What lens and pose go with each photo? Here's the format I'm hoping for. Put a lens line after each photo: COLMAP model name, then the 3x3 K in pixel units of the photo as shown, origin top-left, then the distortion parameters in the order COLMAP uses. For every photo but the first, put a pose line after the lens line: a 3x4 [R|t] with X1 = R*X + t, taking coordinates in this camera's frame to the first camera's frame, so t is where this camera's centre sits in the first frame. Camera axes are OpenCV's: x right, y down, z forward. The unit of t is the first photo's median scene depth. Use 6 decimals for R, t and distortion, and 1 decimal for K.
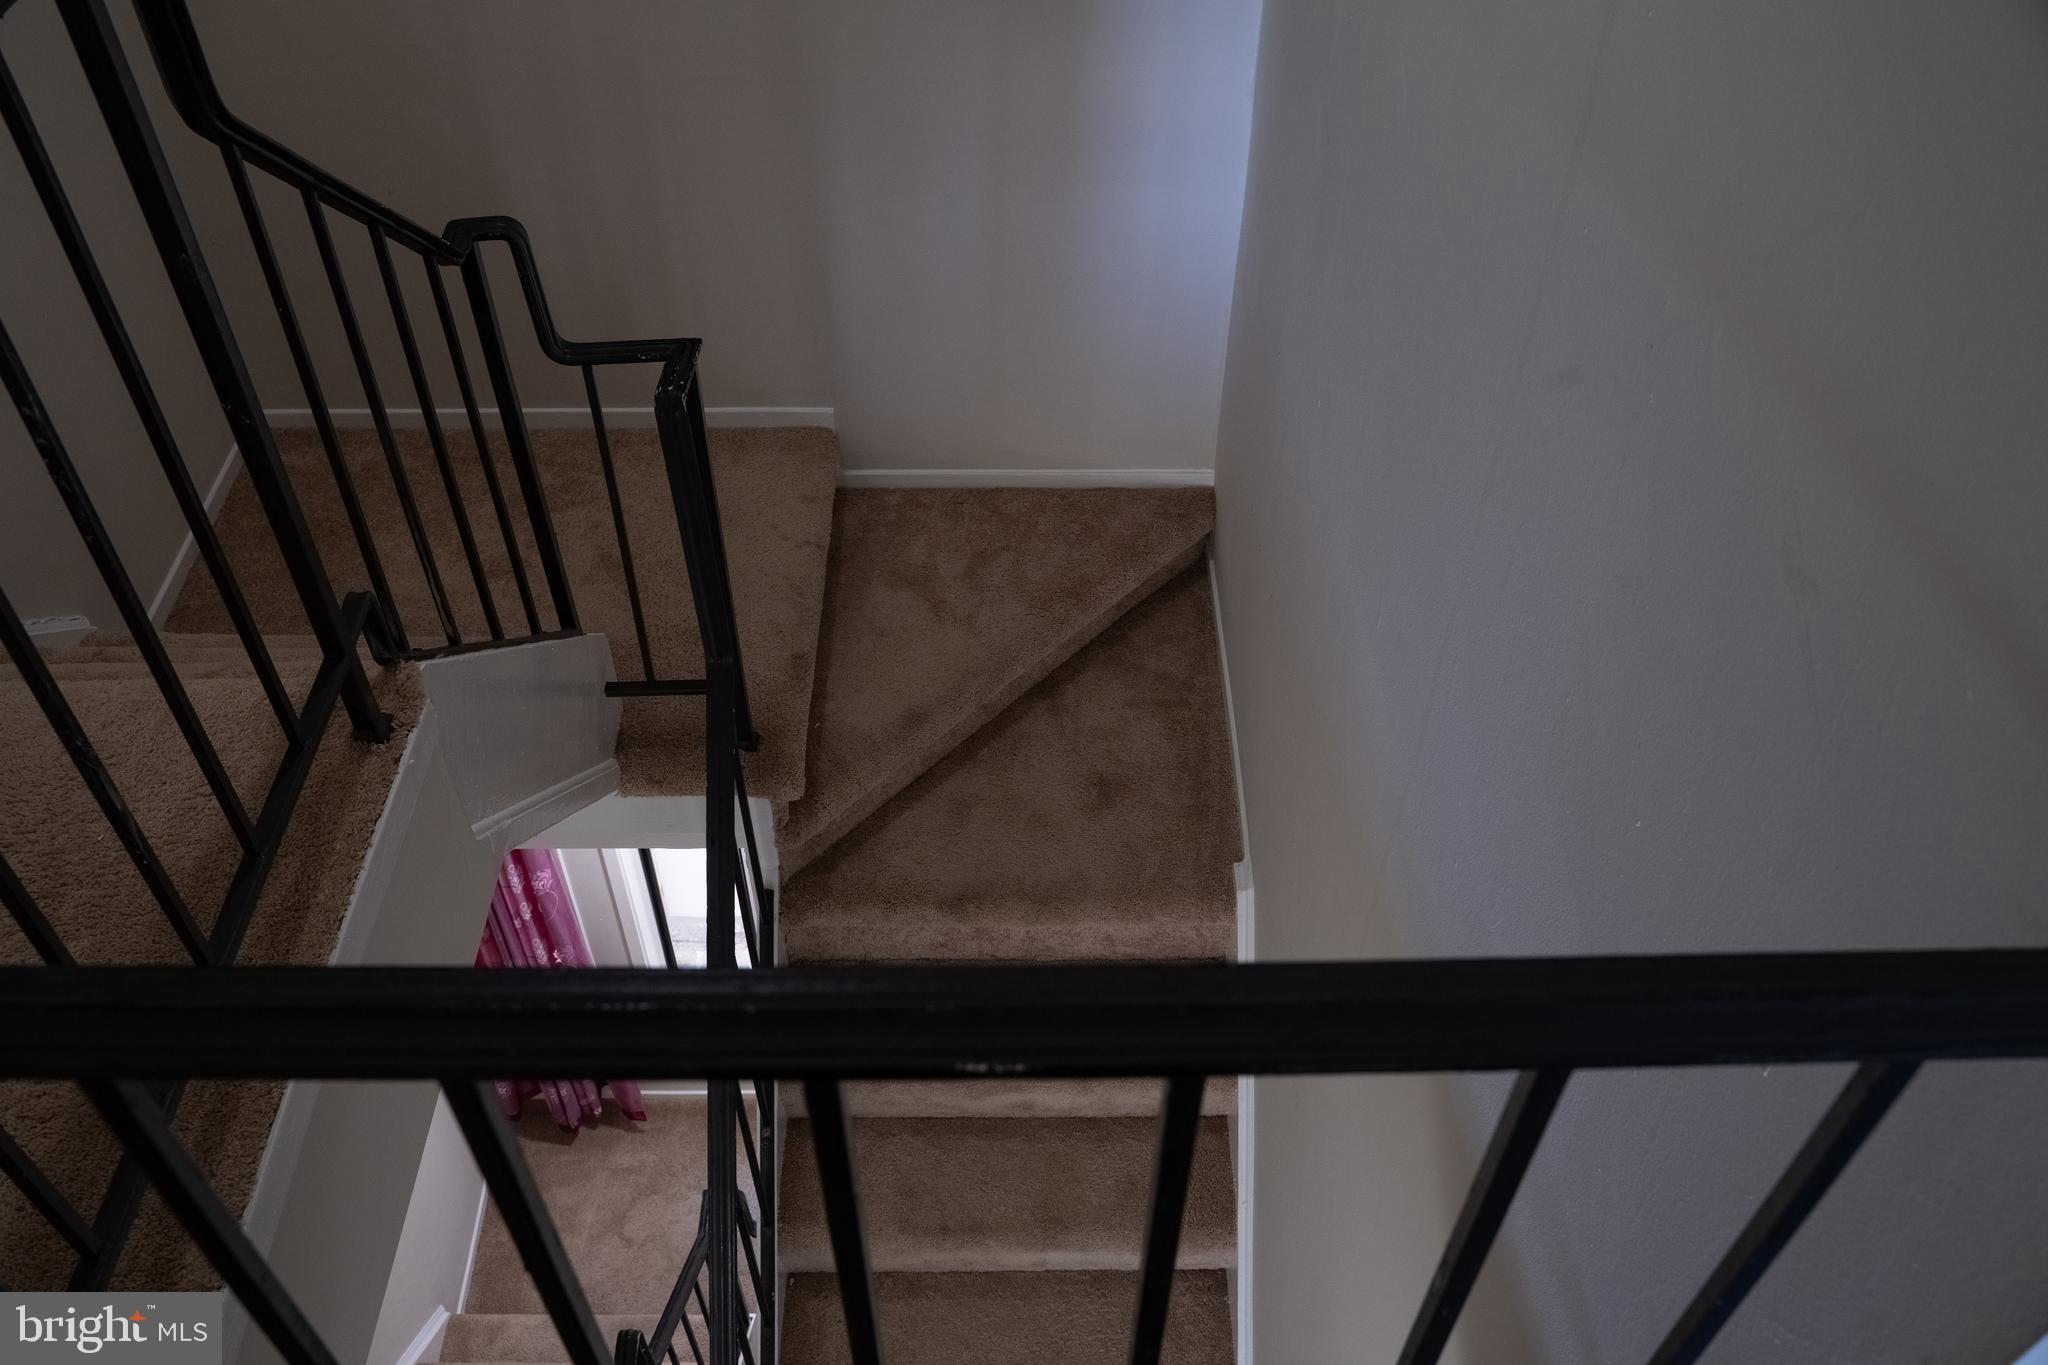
lens RADIAL K [[1674.0, 0, 1007.2], [0, 1674.0, 685.5], [0, 0, 1]] dist [-0.113055, 0.088519]
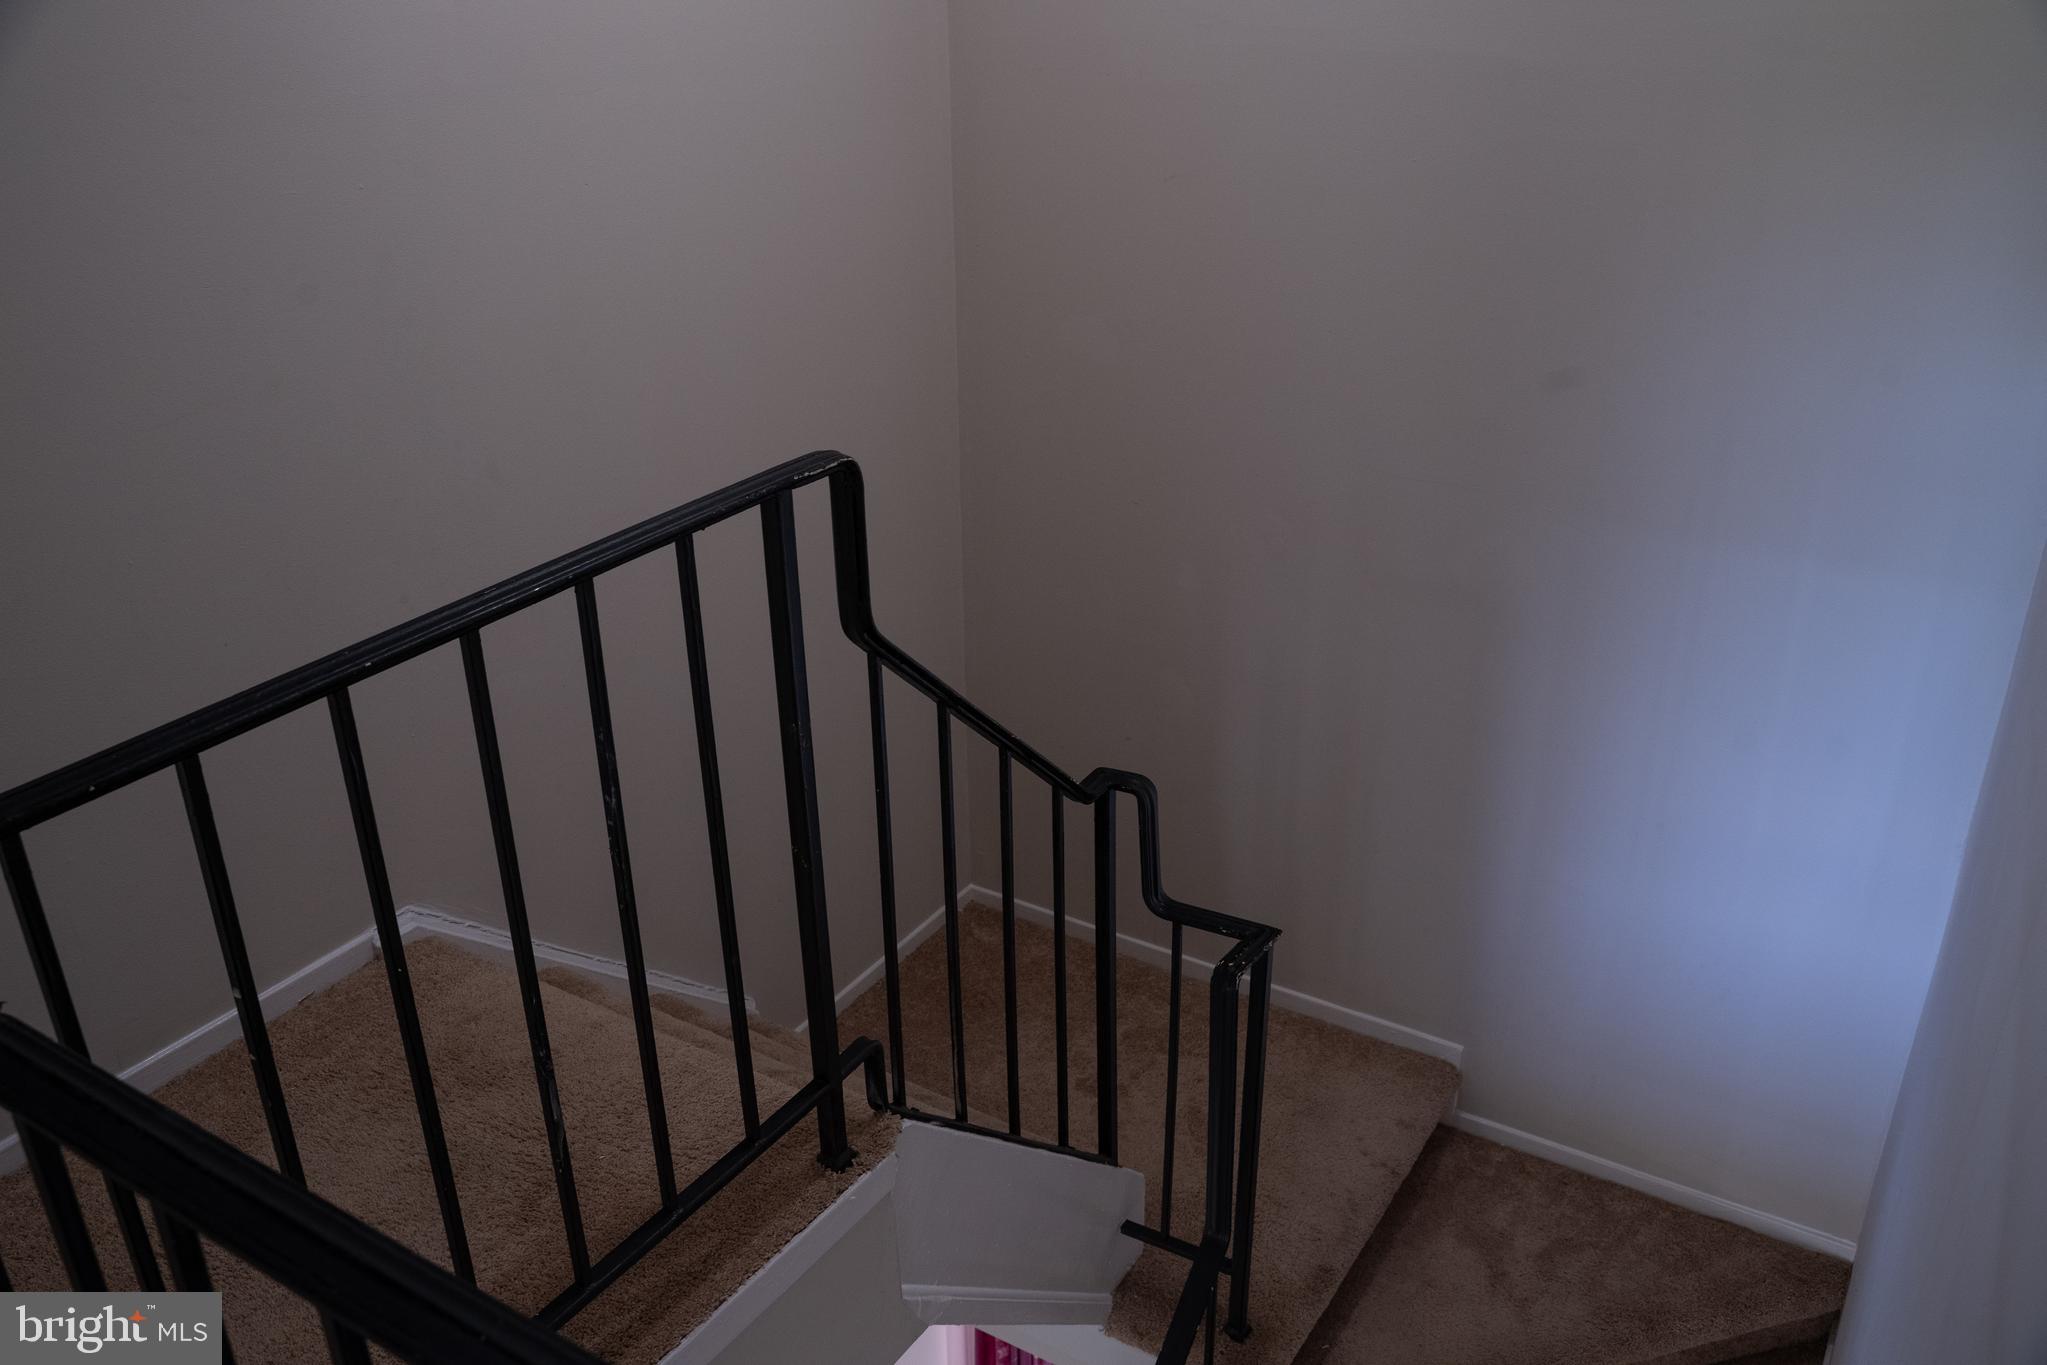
lens RADIAL K [[1673.2, 0, 1014.7], [0, 1673.2, 701.3], [0, 0, 1]] dist [-0.113055, 0.088519]
pose [[0.843003, 0.216552, -0.492393, 0.120588], [-0.371519, 0.896374, -0.241841, -0.014306], [0.388997, 0.386806, 0.836100, -0.008547]]
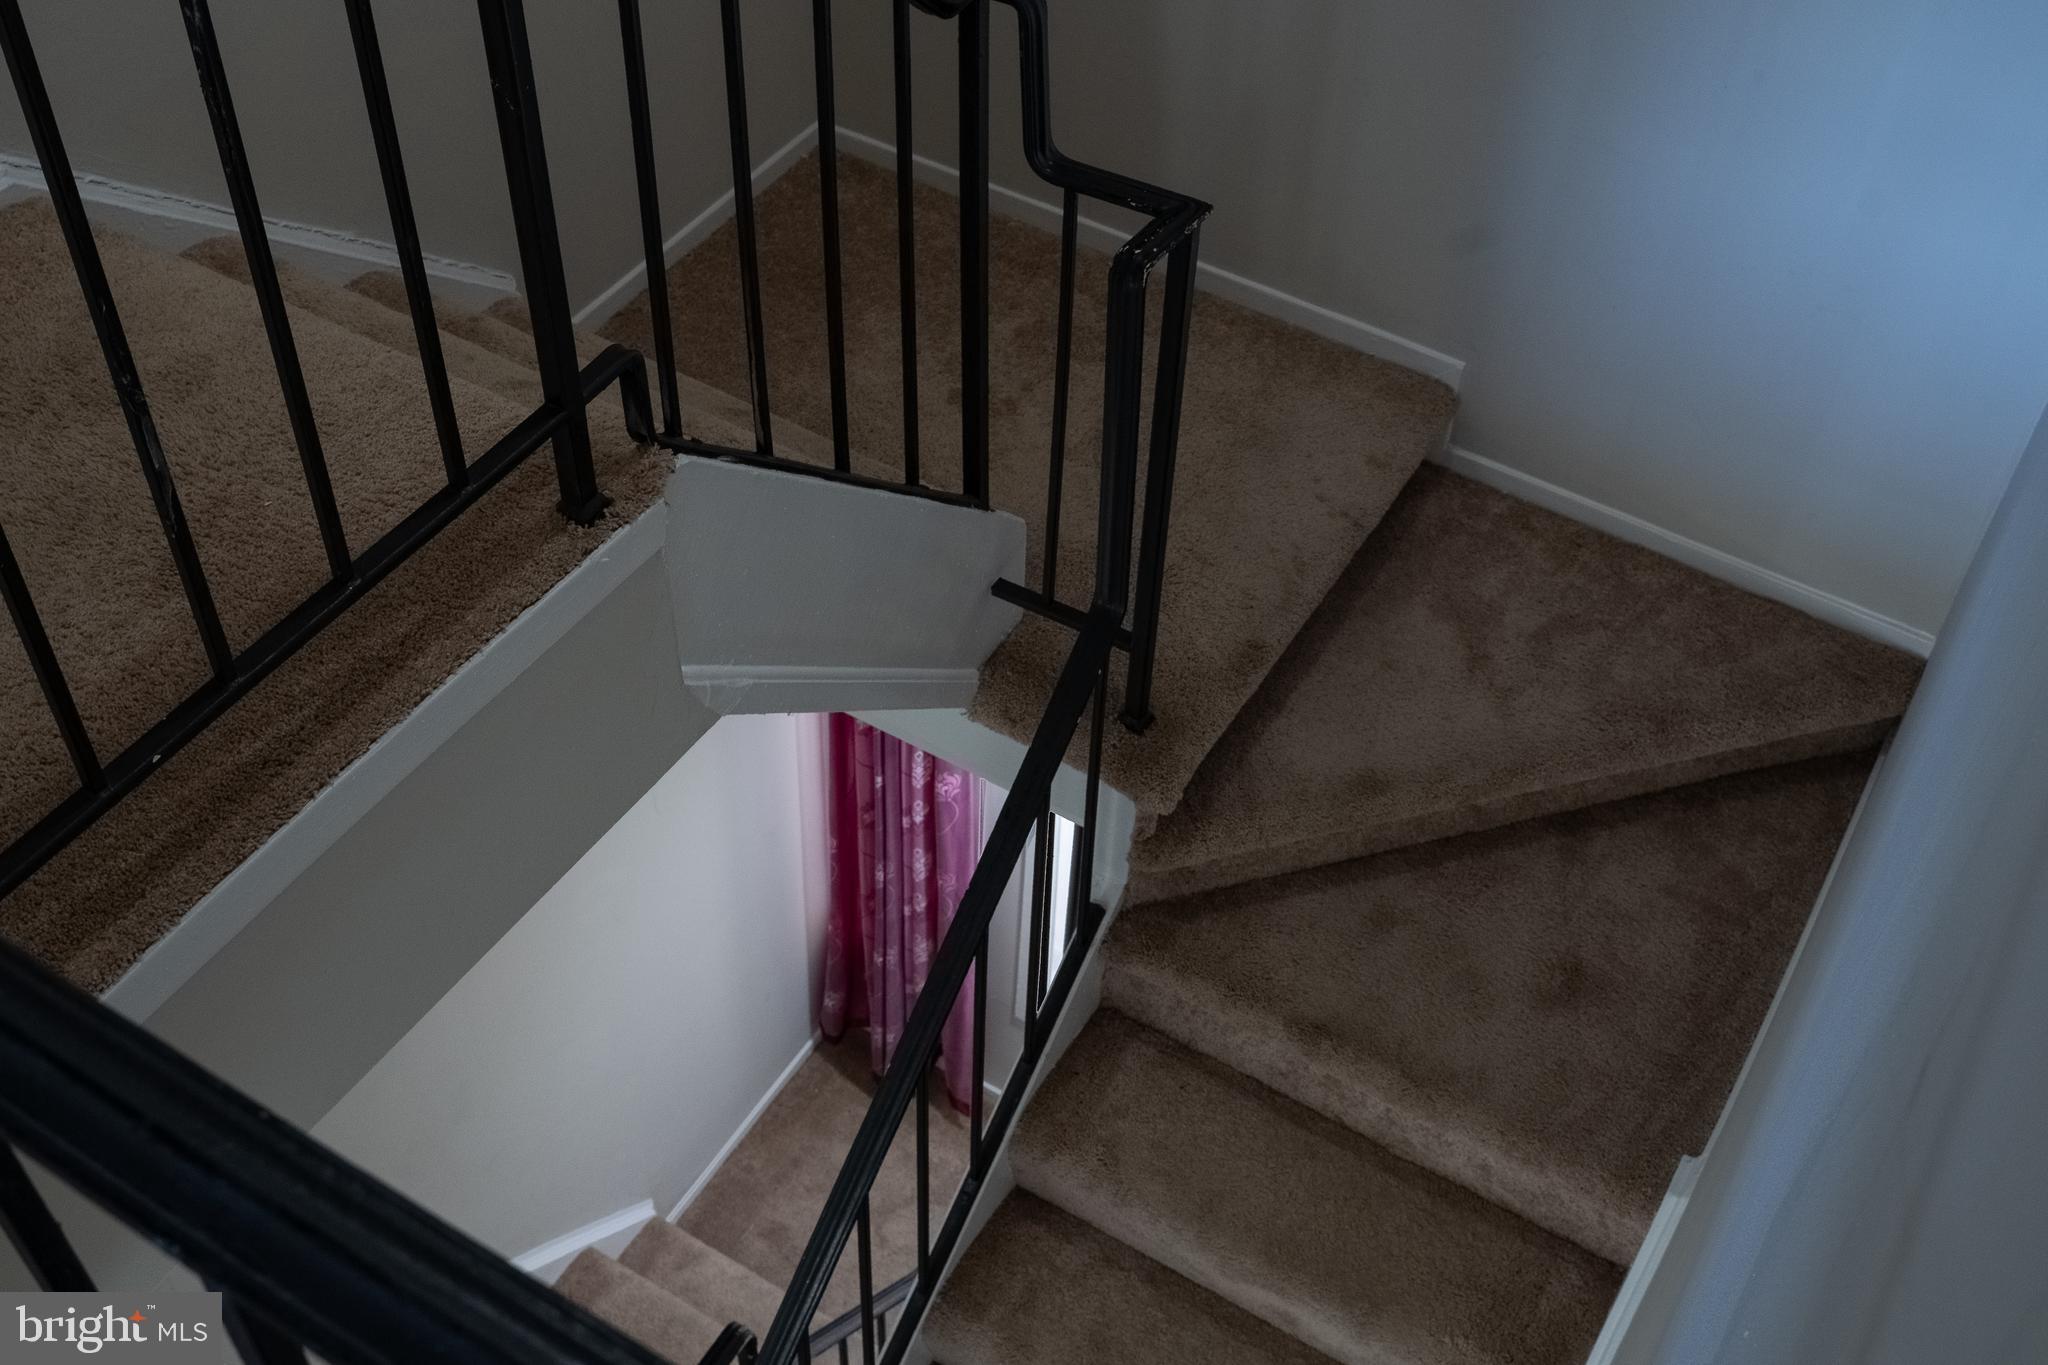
lens RADIAL K [[2161.4, 0, 994.3], [0, 2161.4, 676.1], [0, 0, 1]] dist [-0.091936, 0.000000]
pose [[0.847158, 0.394749, -0.355662, 0.124969], [-0.390970, 0.916391, 0.085845, -0.041137], [0.359813, 0.066329, 0.930664, 0.039965]]
